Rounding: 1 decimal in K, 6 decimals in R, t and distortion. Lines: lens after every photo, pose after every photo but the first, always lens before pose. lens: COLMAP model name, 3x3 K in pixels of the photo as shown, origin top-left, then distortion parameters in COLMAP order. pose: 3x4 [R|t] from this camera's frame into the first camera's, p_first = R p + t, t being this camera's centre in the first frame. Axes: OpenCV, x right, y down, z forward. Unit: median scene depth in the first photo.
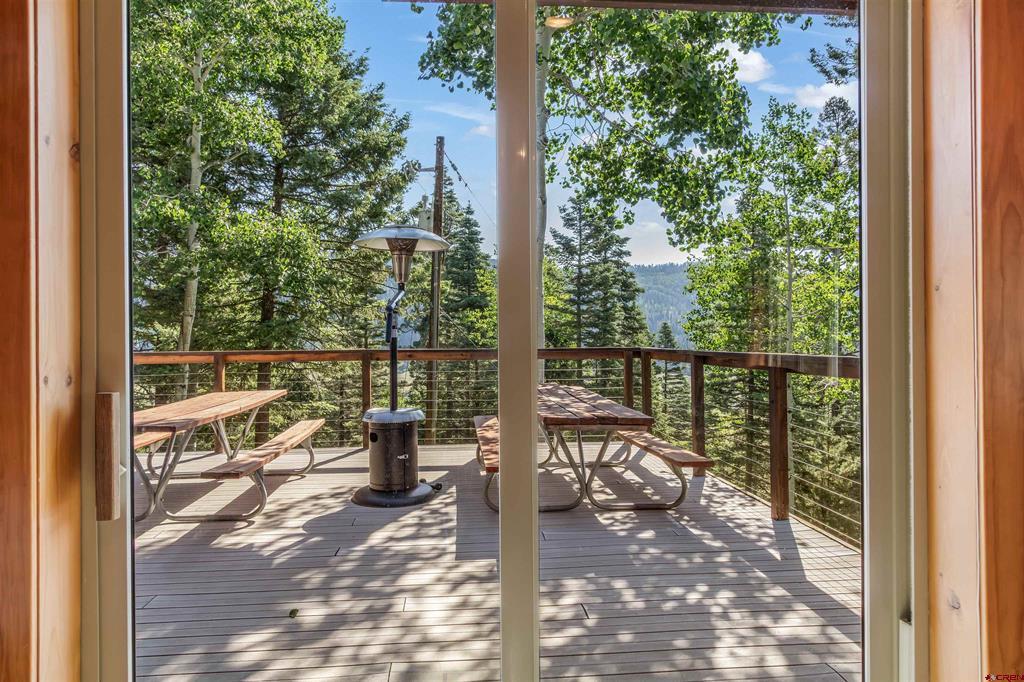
lens RADIAL K [[667.1, 0, 512.5], [0, 667.1, 337.1], [0, 0, 1]] dist [-0.000526, 0.000000]
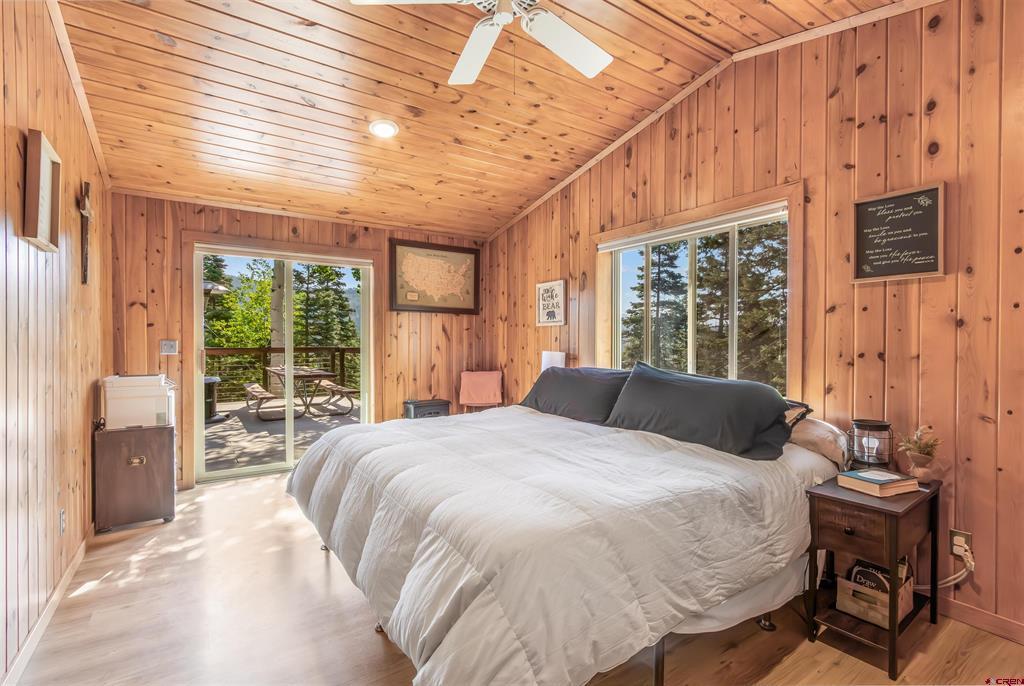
lens RADIAL K [[486.6, 0, 506.2], [0, 486.6, 346.8], [0, 0, 1]] dist [0.002815, -0.003143]
pose [[0.883917, 0.002749, 0.467635, -0.009165], [-0.006548, 0.999957, 0.006499, 0.000497], [-0.467598, -0.008806, 0.883898, -0.106509]]
